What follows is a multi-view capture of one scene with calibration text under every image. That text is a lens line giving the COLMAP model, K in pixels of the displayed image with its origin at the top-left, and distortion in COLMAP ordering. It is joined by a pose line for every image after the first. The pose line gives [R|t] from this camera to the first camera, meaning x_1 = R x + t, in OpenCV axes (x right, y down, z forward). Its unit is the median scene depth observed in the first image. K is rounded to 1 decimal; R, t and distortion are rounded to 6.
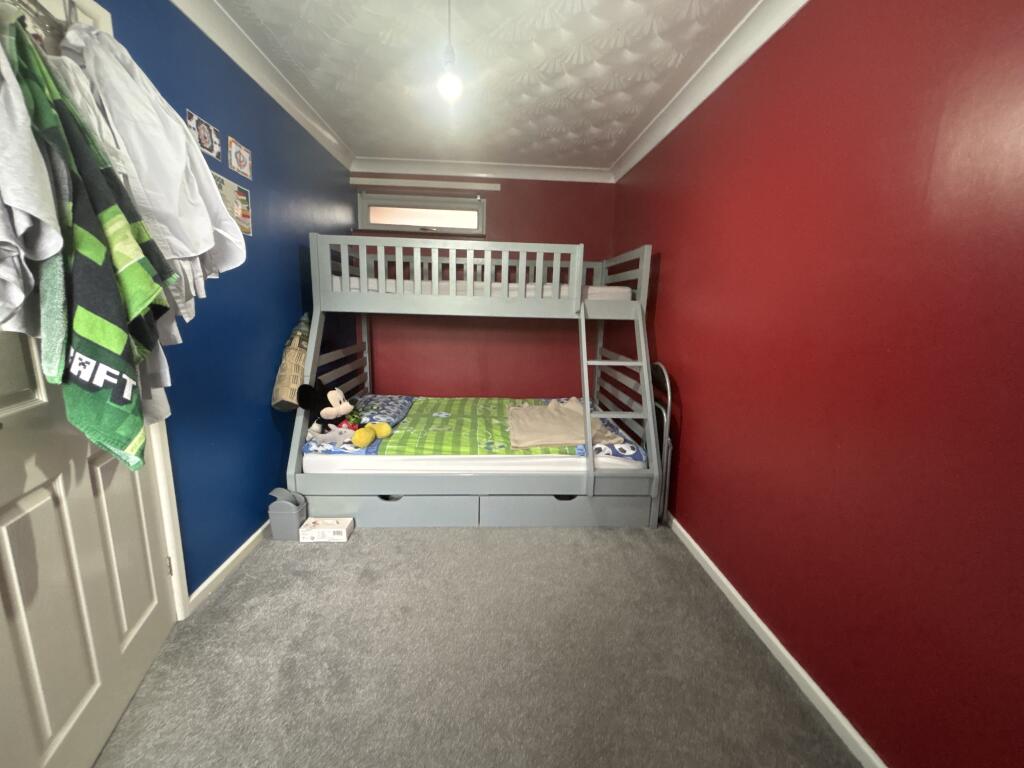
lens RADIAL K [[414.9, 0, 513.2], [0, 414.9, 382.2], [0, 0, 1]] dist [-0.002851, -0.000551]
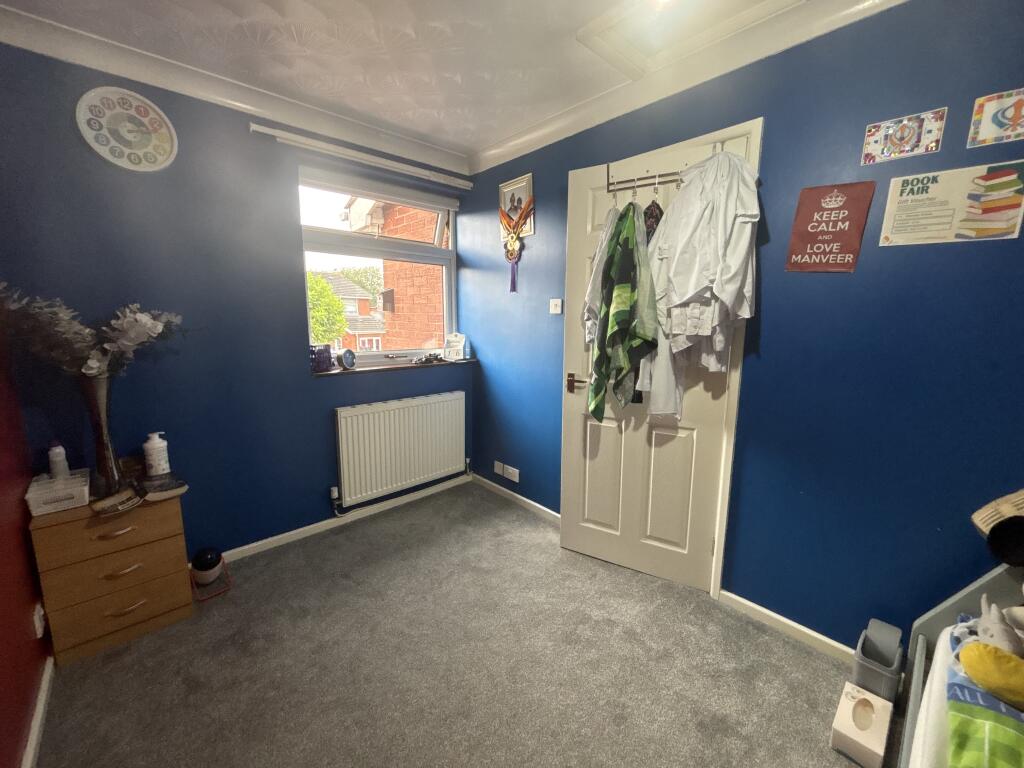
lens RADIAL K [[414.9, 0, 510.8], [0, 414.9, 388.2], [0, 0, 1]] dist [-0.002851, -0.000551]
pose [[-0.774181, 0.066698, -0.629440, 0.338807], [-0.142898, 0.950343, 0.276458, -0.231429], [0.616623, 0.303974, -0.726206, 1.164260]]
